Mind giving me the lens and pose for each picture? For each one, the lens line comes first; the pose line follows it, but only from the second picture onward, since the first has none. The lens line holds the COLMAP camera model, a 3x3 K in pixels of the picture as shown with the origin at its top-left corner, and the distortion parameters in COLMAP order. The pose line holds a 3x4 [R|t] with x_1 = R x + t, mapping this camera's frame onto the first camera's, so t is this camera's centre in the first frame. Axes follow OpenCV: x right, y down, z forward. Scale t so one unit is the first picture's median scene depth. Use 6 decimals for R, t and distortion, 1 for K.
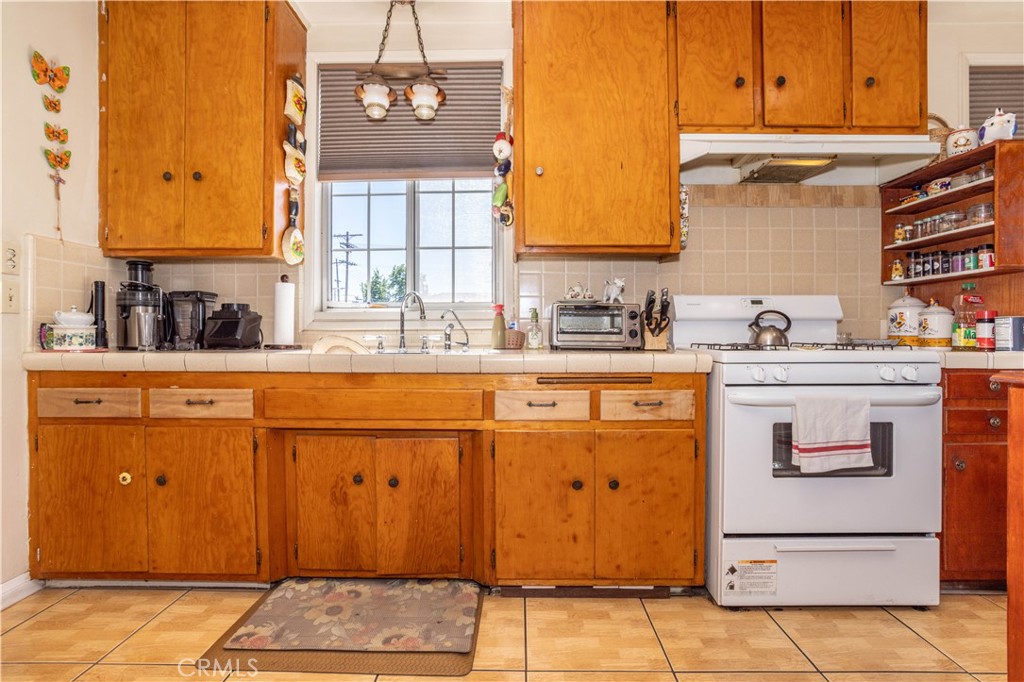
lens RADIAL K [[499.3, 0, 509.2], [0, 499.3, 337.3], [0, 0, 1]] dist [-0.056136, 0.027425]
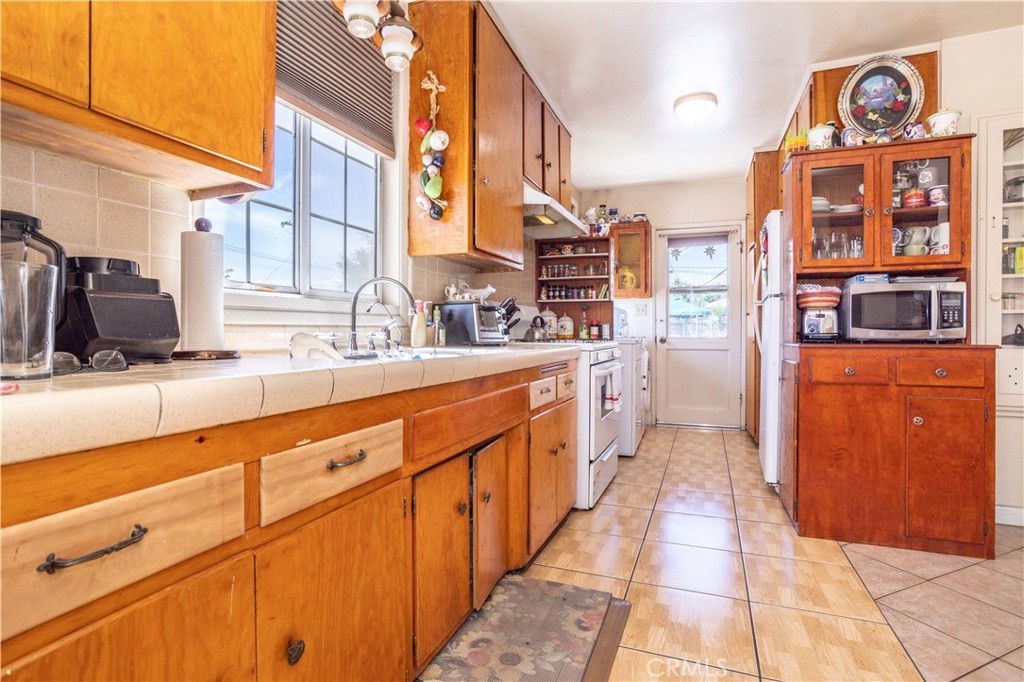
lens RADIAL K [[499.3, 0, 509.2], [0, 499.3, 337.3], [0, 0, 1]] dist [-0.056136, 0.027425]
pose [[0.354750, -0.006916, 0.934936, -1.058315], [0.003857, 0.999975, 0.005934, -0.000729], [-0.934953, 0.001500, 0.354768, 0.650087]]
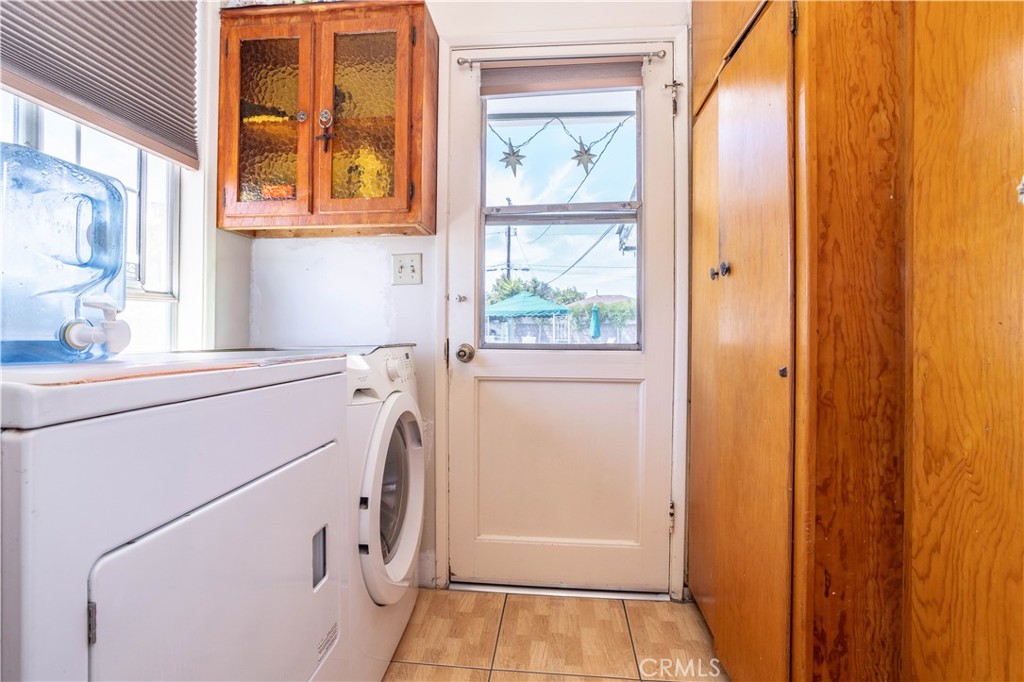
lens RADIAL K [[499.3, 0, 509.2], [0, 499.3, 337.3], [0, 0, 1]] dist [-0.056136, 0.027425]
pose [[0.136054, -0.009521, 0.990656, -0.978402], [0.003666, 0.999952, 0.009107, -0.000936], [-0.990695, 0.002393, 0.136083, 0.648642]]
